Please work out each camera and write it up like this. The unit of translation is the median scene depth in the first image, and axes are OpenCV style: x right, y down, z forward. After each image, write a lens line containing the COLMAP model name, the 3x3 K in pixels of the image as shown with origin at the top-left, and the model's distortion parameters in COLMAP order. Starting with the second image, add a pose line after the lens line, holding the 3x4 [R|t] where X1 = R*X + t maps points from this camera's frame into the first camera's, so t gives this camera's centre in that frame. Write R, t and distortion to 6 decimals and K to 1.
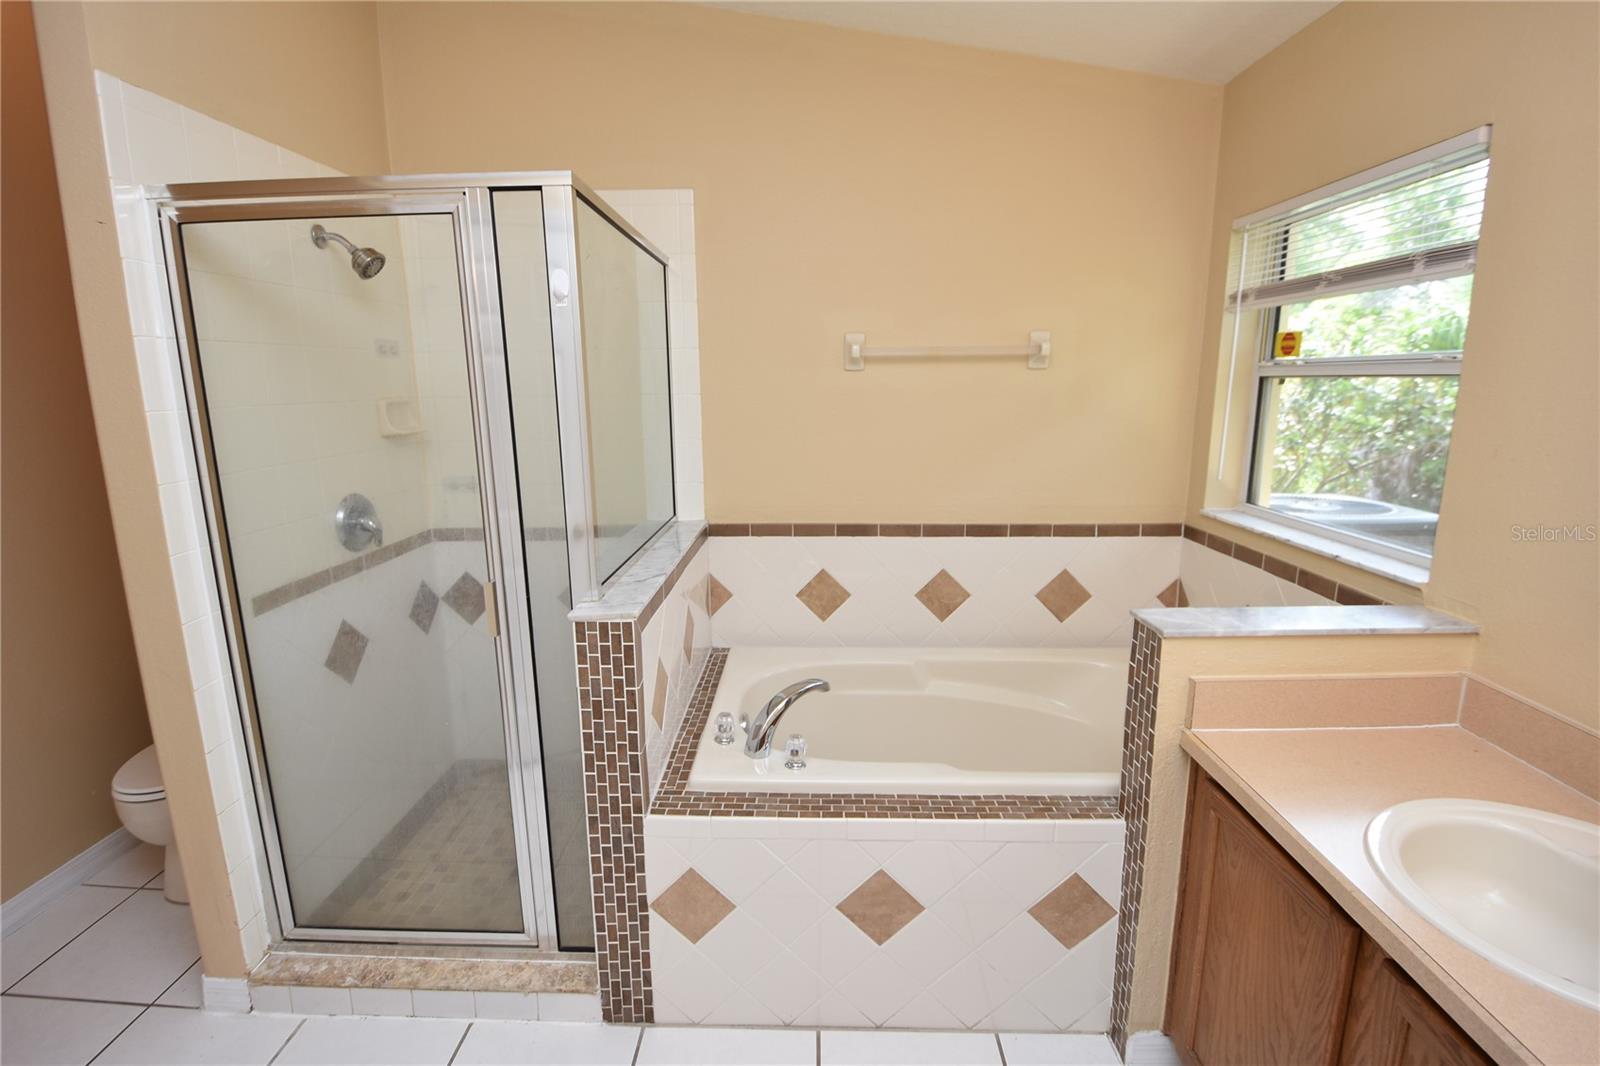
lens RADIAL K [[718.9, 0, 791.4], [0, 718.9, 514.9], [0, 0, 1]] dist [0.015665, -0.022028]
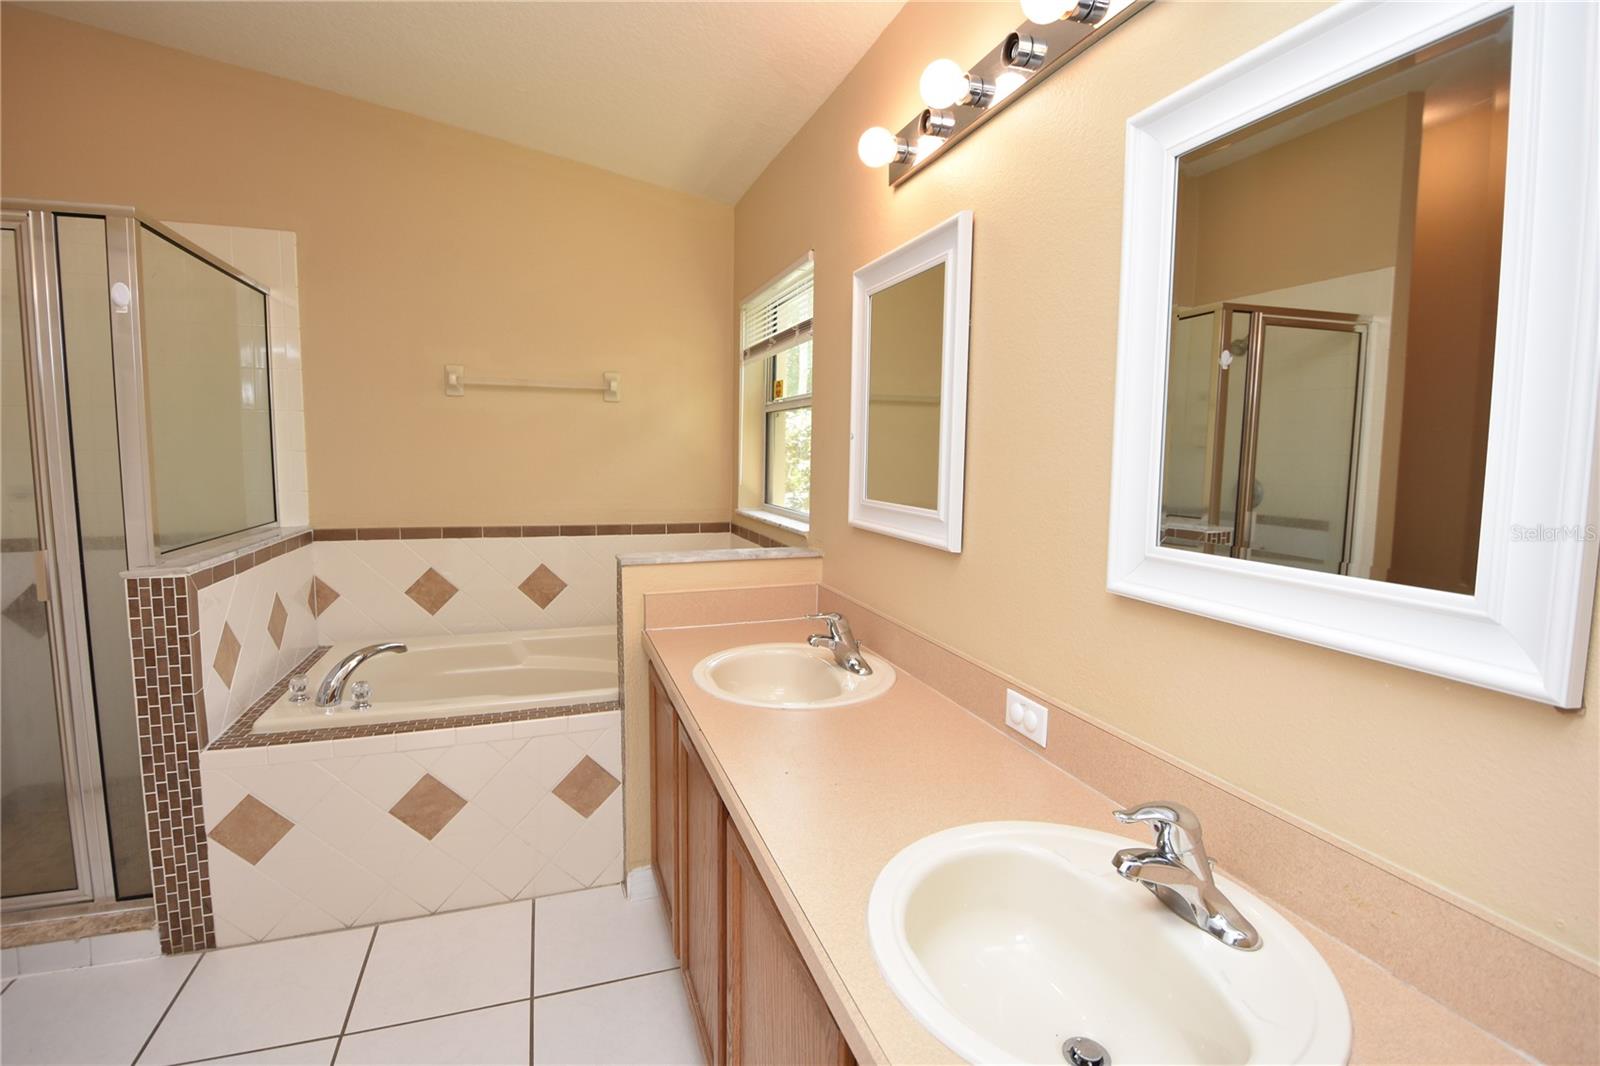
lens RADIAL K [[726.3, 0, 790.1], [0, 726.3, 516.1], [0, 0, 1]] dist [0.004674, -0.017297]
pose [[0.936799, -0.010503, 0.349710, 0.267491], [0.041345, 0.995869, -0.080846, 0.168134], [-0.347417, 0.090195, 0.933363, -0.417609]]
